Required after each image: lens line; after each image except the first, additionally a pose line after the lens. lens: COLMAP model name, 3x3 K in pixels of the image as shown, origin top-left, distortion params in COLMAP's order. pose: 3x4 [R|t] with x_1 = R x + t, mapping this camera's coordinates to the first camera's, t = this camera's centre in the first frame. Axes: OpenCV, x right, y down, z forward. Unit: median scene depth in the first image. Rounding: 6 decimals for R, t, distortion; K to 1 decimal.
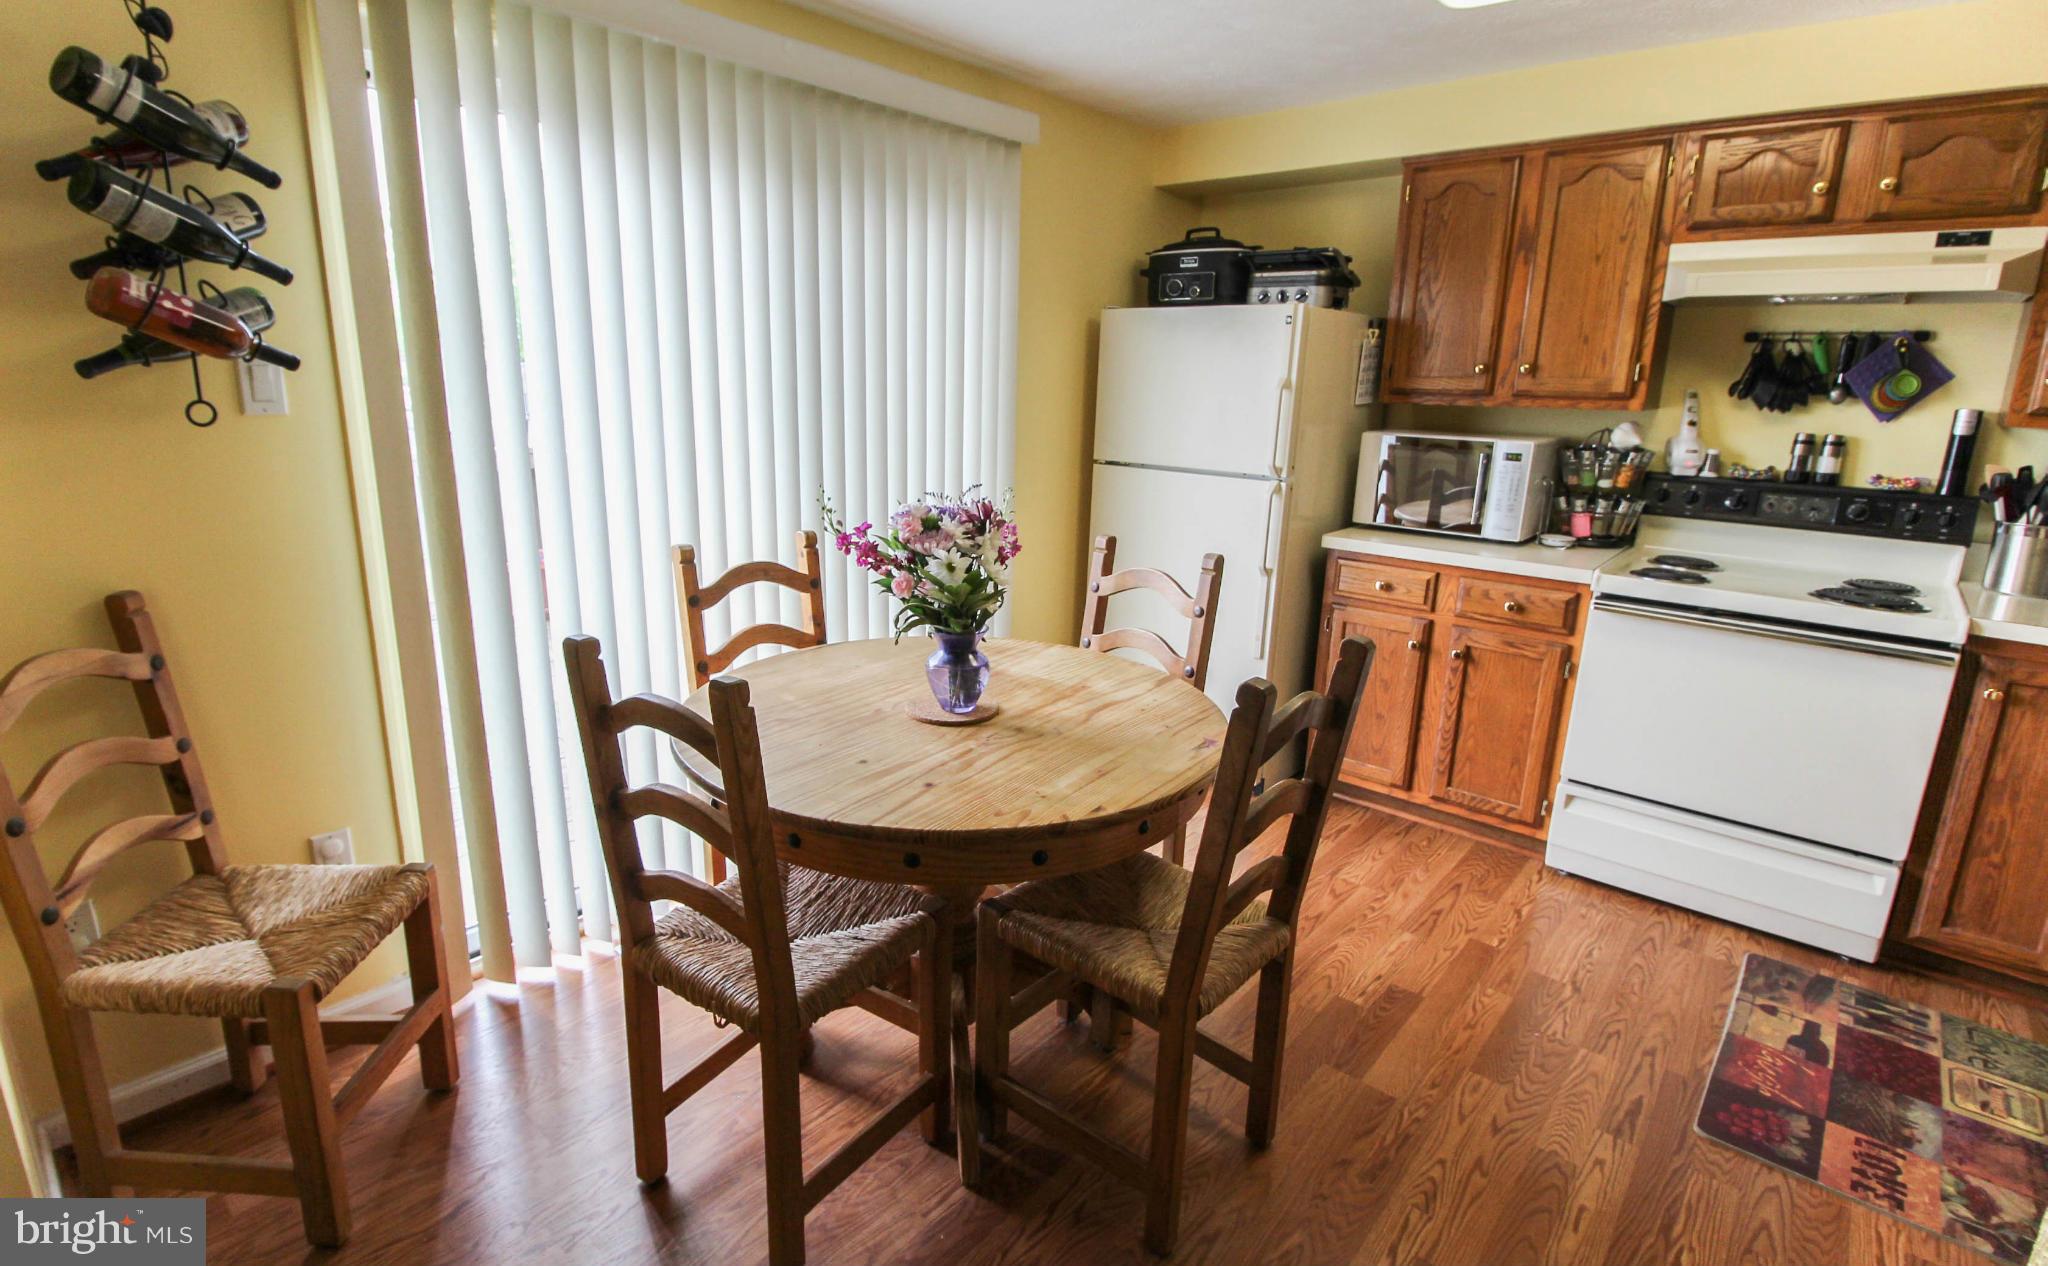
lens RADIAL K [[996.6, 0, 1024.0], [0, 996.6, 633.0], [0, 0, 1]] dist [-0.001083, -0.014638]
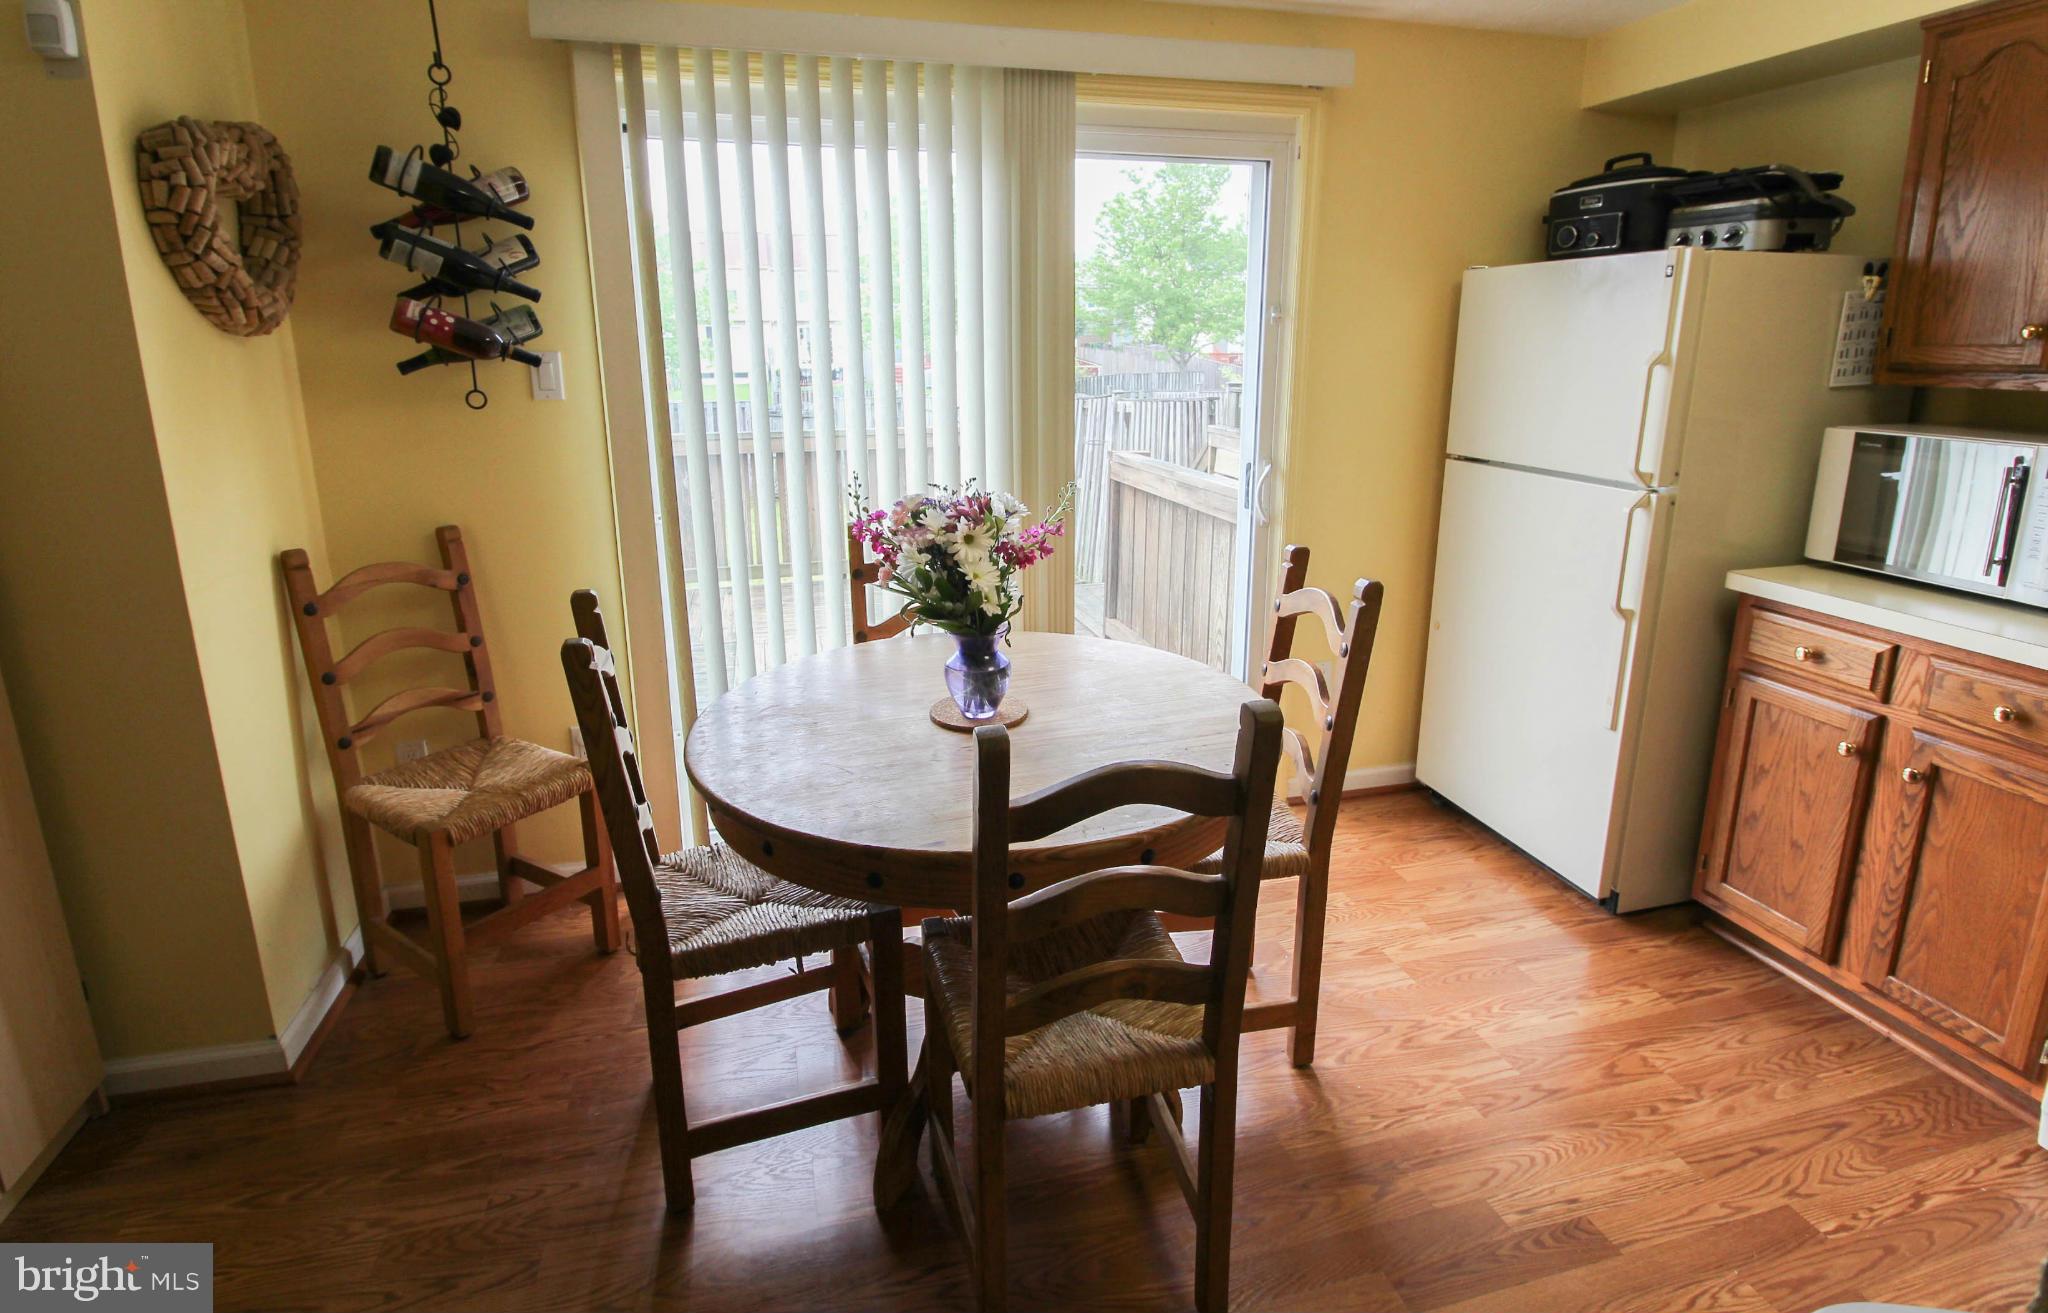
lens RADIAL K [[1045.9, 0, 1026.8], [0, 1045.9, 596.7], [0, 0, 1]] dist [-0.000424, -0.013251]
pose [[0.826429, 0.108522, -0.552484, 0.324131], [-0.120210, 0.992633, 0.015163, -0.034526], [0.550059, 0.053883, 0.833385, 0.121701]]
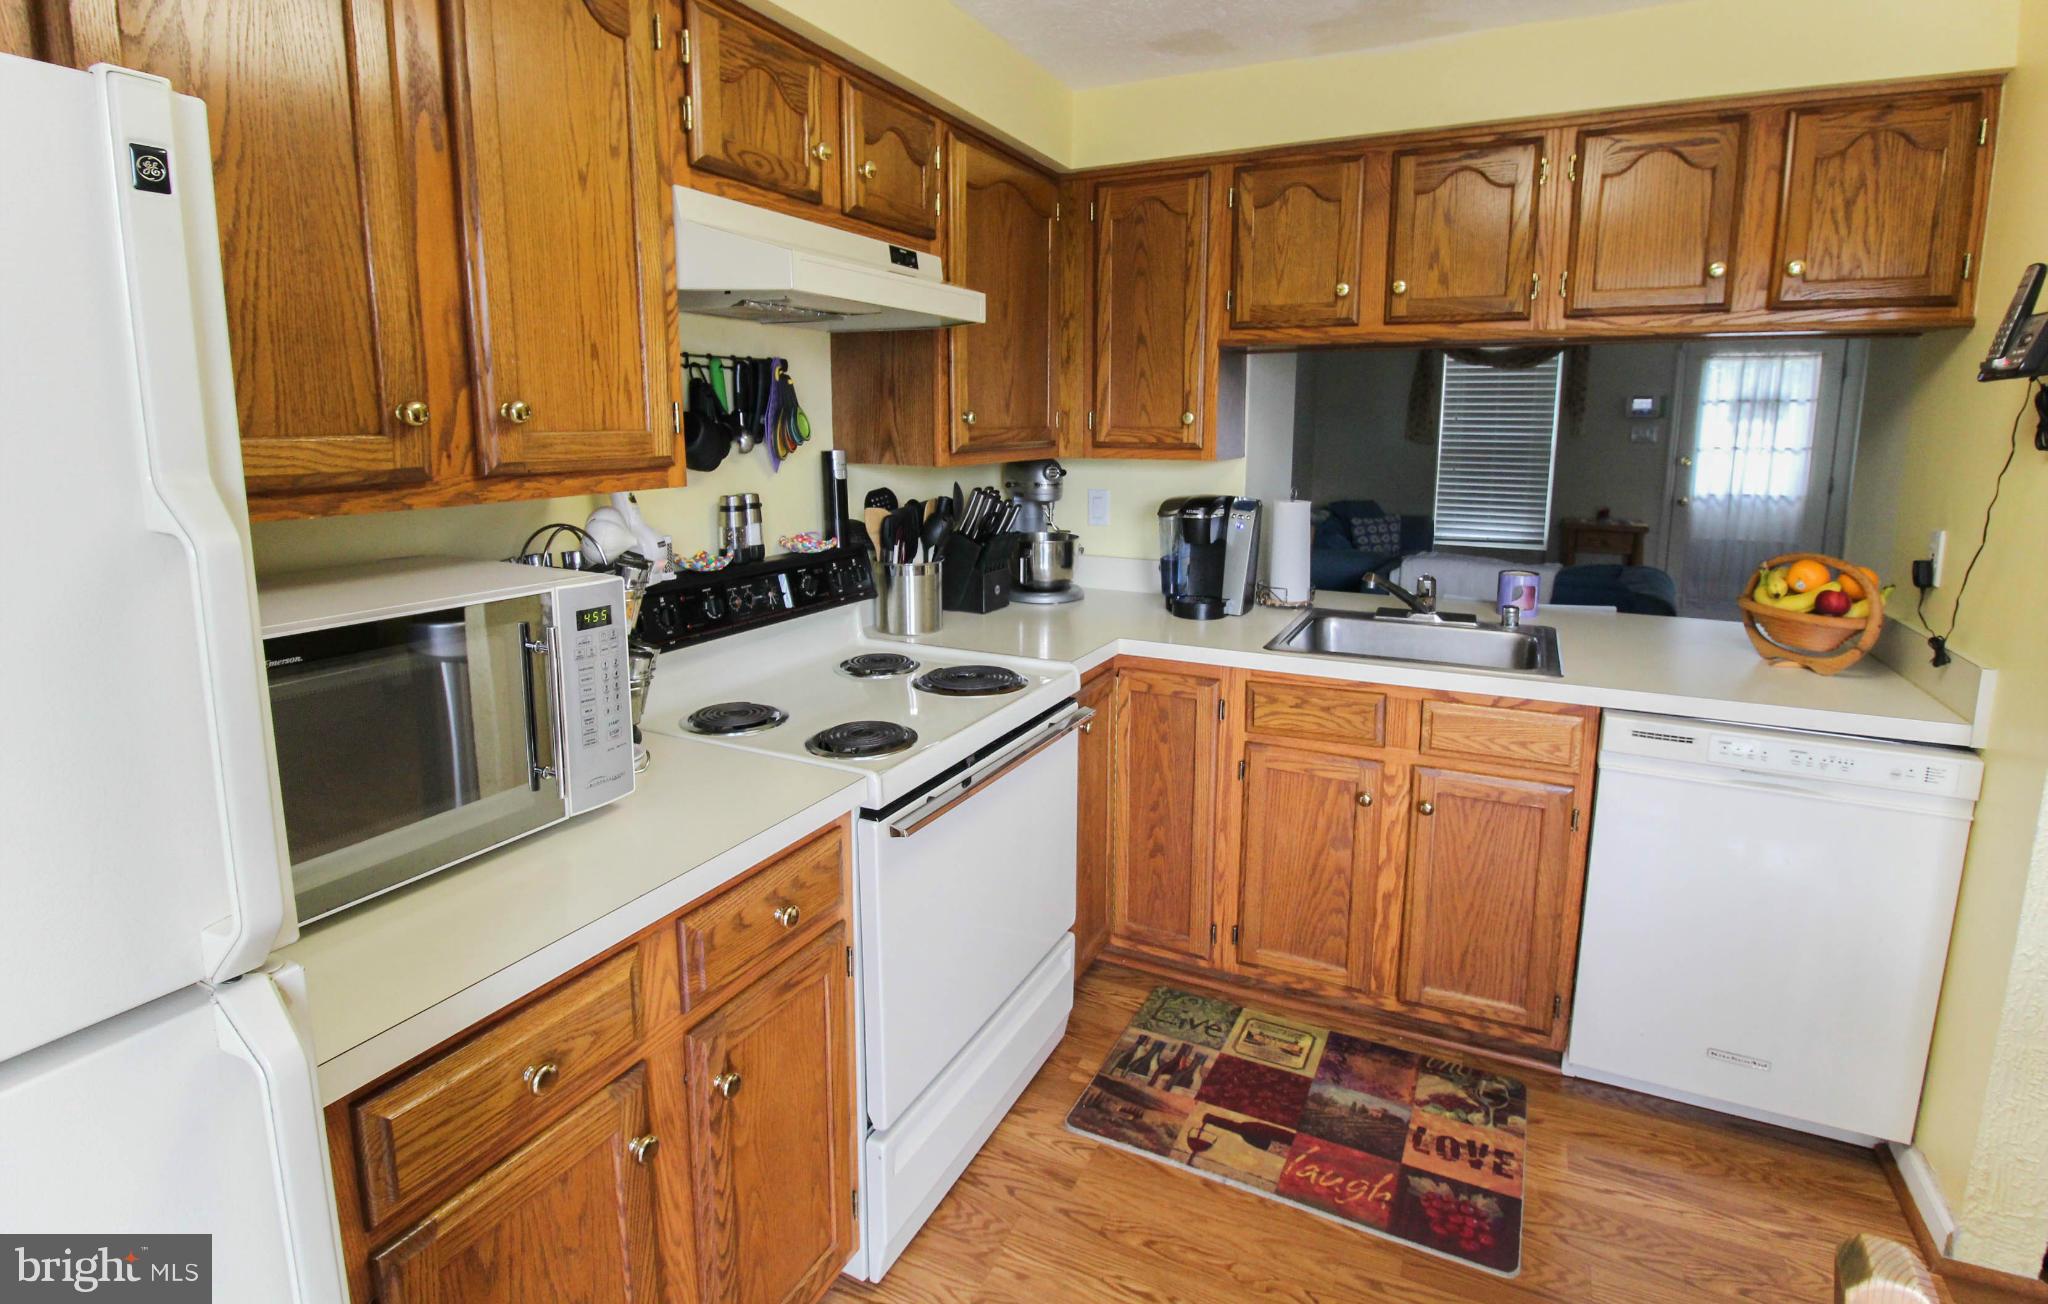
lens RADIAL K [[992.9, 0, 1032.4], [0, 992.9, 586.9], [0, 0, 1]] dist [-0.001117, -0.011816]
pose [[-0.251103, -0.181175, 0.950854, 0.043527], [0.232821, 0.942184, 0.241007, -0.250998], [-0.939543, 0.281896, -0.194404, 0.913812]]
